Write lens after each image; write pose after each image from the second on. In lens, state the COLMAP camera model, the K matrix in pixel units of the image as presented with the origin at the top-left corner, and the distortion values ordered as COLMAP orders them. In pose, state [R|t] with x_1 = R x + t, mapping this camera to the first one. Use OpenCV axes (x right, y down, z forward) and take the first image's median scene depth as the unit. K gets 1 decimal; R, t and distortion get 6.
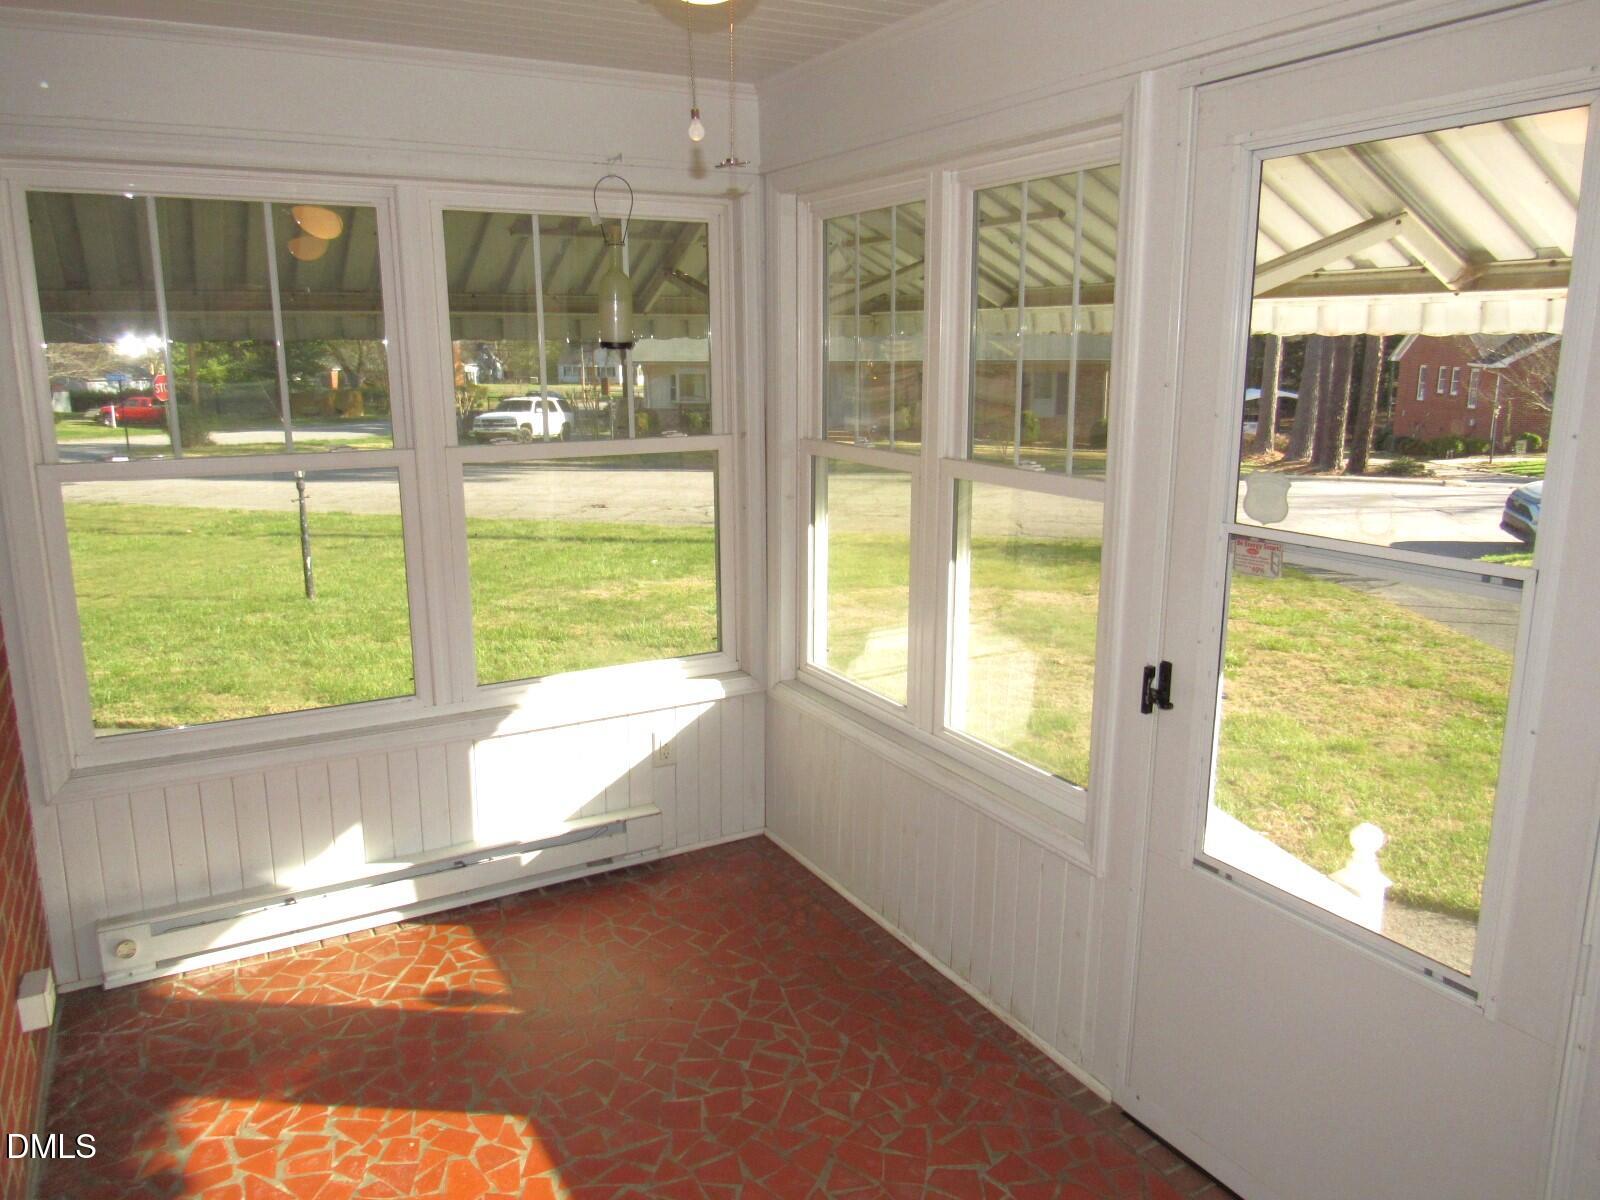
lens RADIAL K [[1173.7, 0, 800.0], [0, 1173.7, 600.0], [0, 0, 1]] dist [-0.005925, -0.016317]
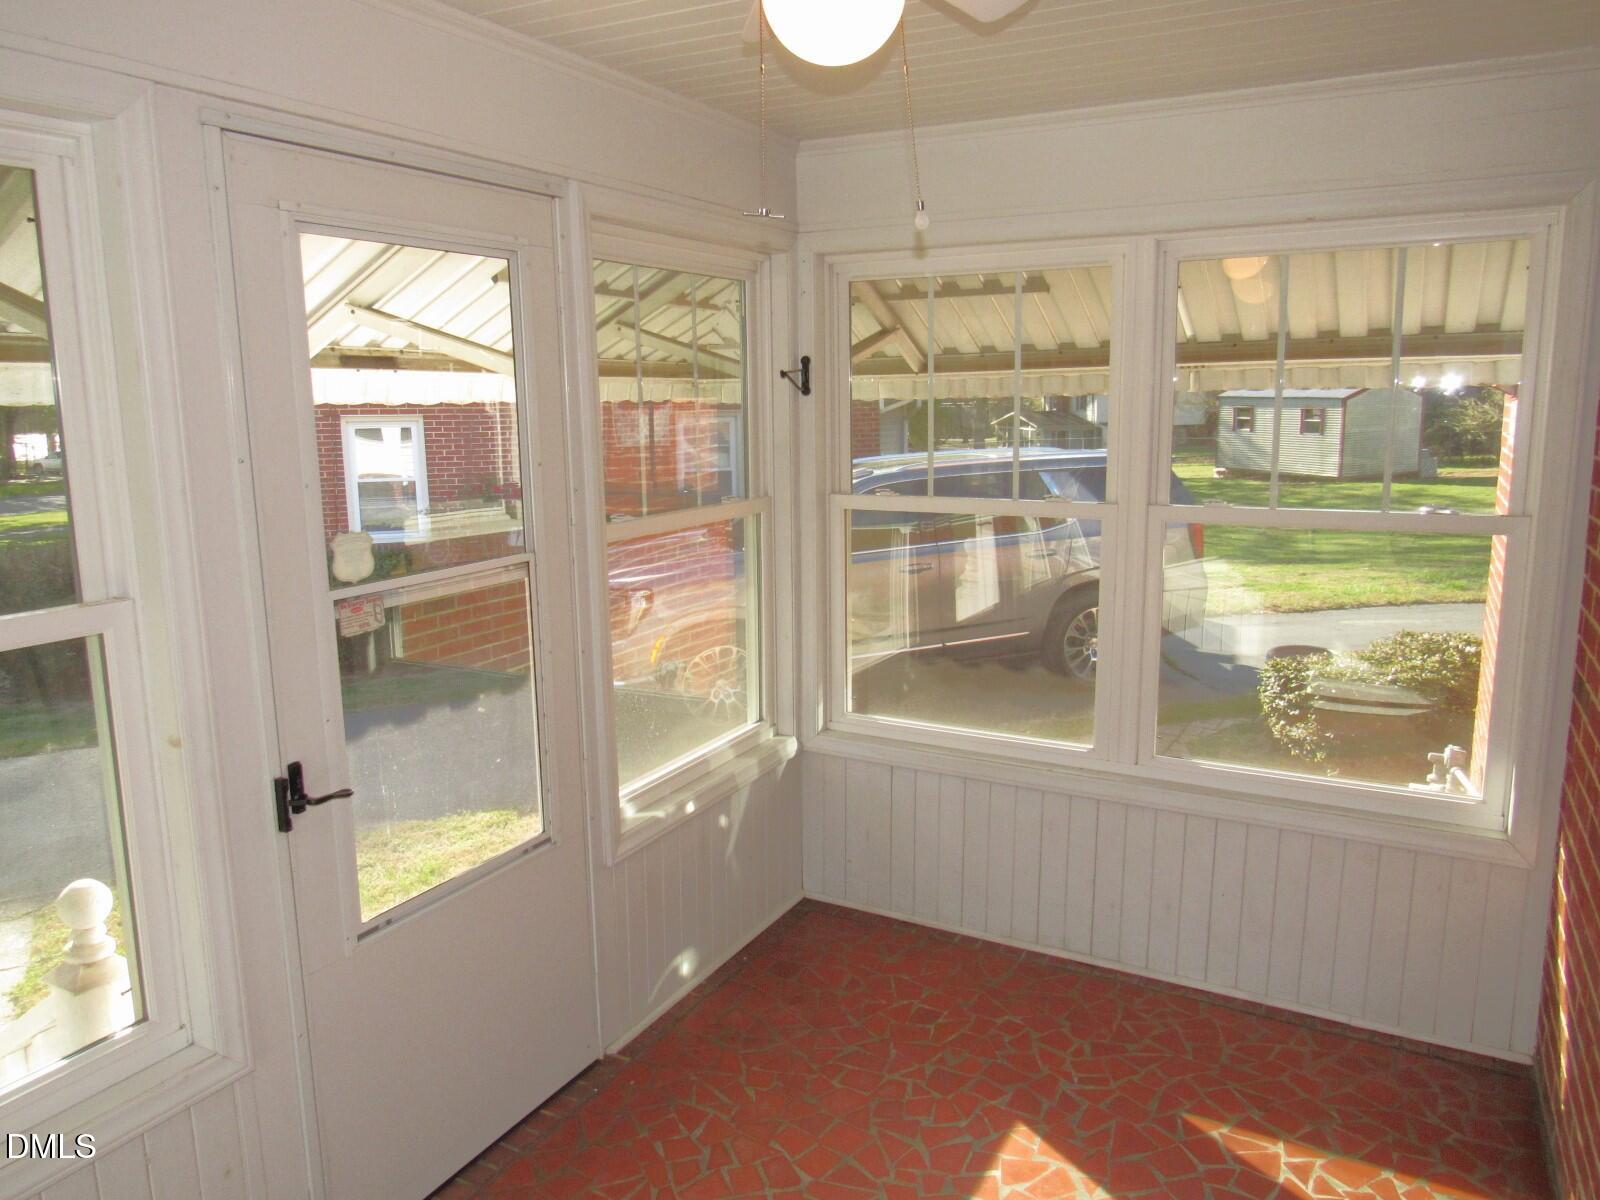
lens RADIAL K [[1173.7, 0, 800.0], [0, 1173.7, 600.0], [0, 0, 1]] dist [-0.005925, -0.016317]
pose [[-0.513141, -0.144020, 0.846135, -0.704152], [0.207514, 0.935758, 0.285122, -0.267721], [-0.832841, 0.321893, -0.450289, 1.157802]]
